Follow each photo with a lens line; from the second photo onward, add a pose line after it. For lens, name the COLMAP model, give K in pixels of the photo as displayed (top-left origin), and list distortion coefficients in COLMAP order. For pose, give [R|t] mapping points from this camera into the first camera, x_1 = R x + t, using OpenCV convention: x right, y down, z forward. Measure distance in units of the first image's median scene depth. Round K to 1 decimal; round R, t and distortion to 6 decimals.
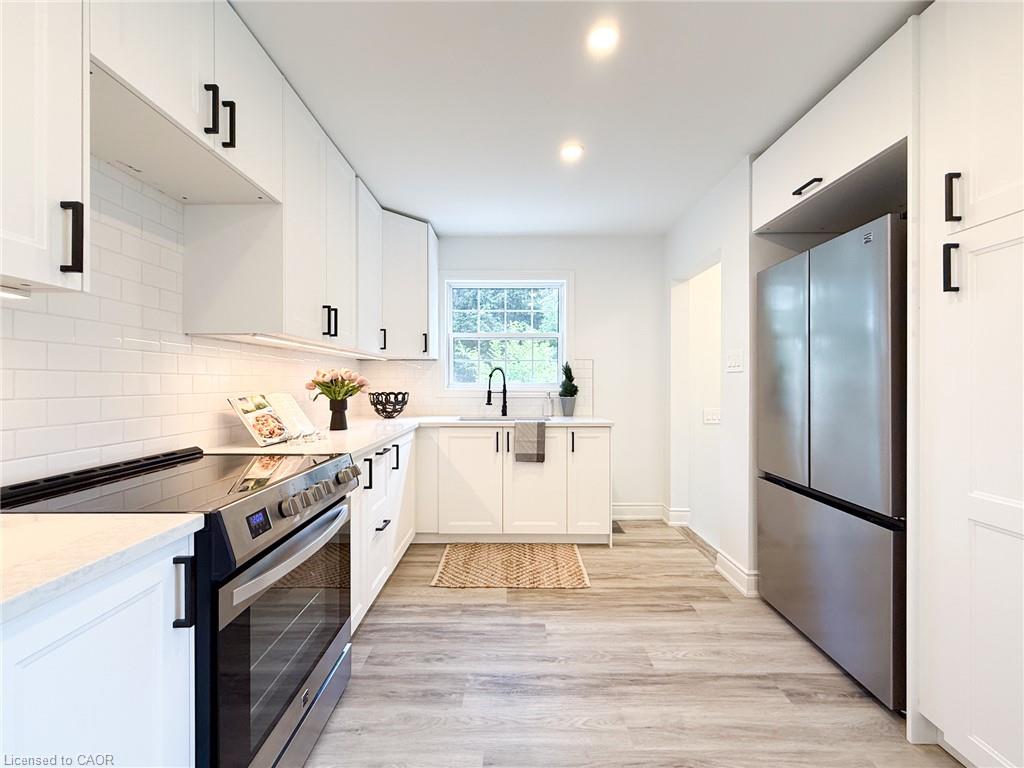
lens RADIAL K [[419.4, 0, 510.5], [0, 419.4, 383.2], [0, 0, 1]] dist [-0.000778, -0.000114]
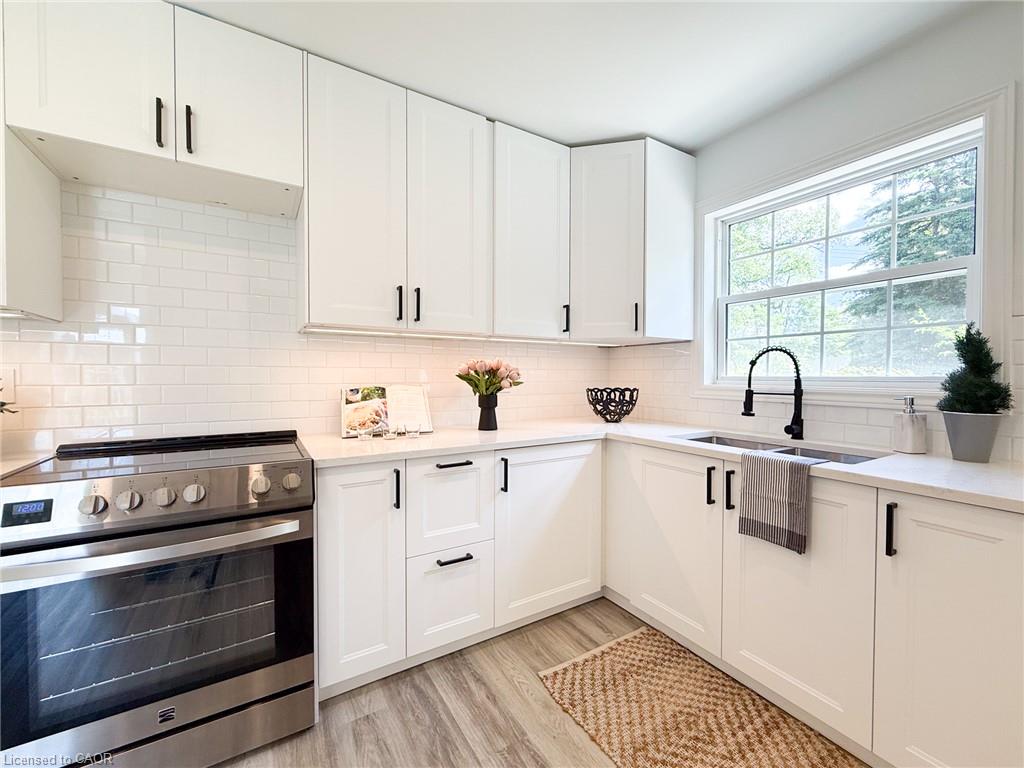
lens RADIAL K [[419.4, 0, 510.5], [0, 419.4, 383.2], [0, 0, 1]] dist [-0.000778, -0.000114]
pose [[0.522811, 0.017882, -0.852261, 0.338498], [-0.004397, 0.999823, 0.018281, -0.000009], [0.852437, -0.005810, 0.522798, 0.580075]]
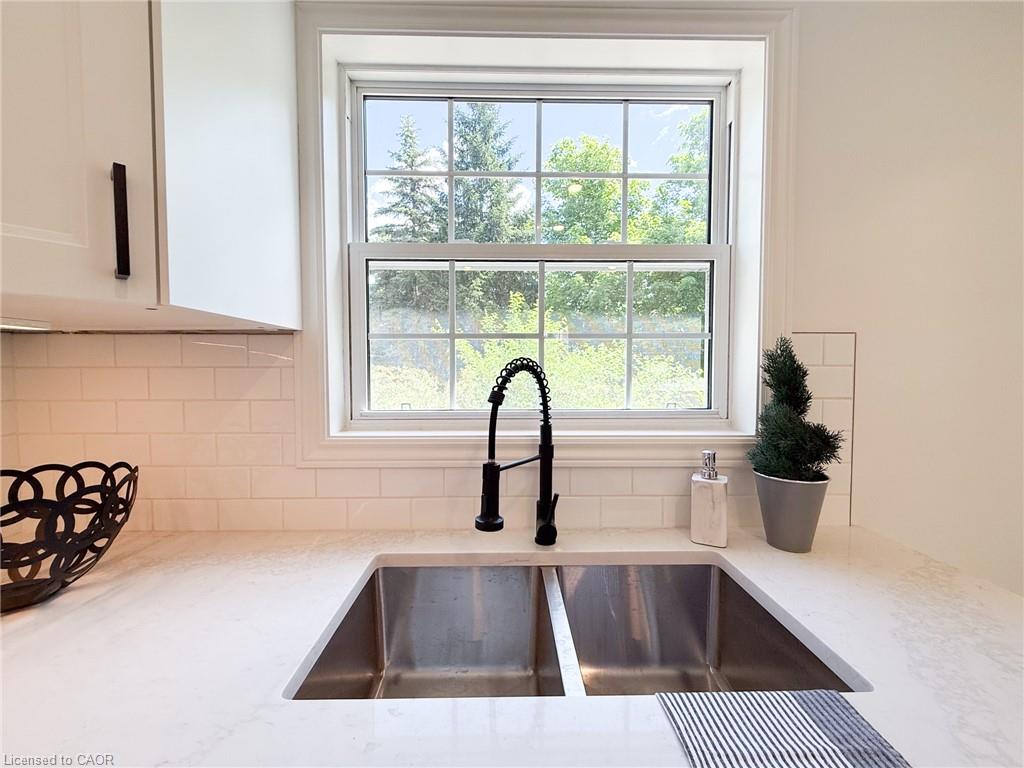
lens RADIAL K [[419.4, 0, 510.5], [0, 419.4, 383.2], [0, 0, 1]] dist [-0.000778, -0.000114]
pose [[0.999735, -0.002351, 0.022904, -0.058903], [0.001572, 0.999422, 0.033949, -0.044753], [-0.022971, -0.033904, 0.999161, 1.019372]]
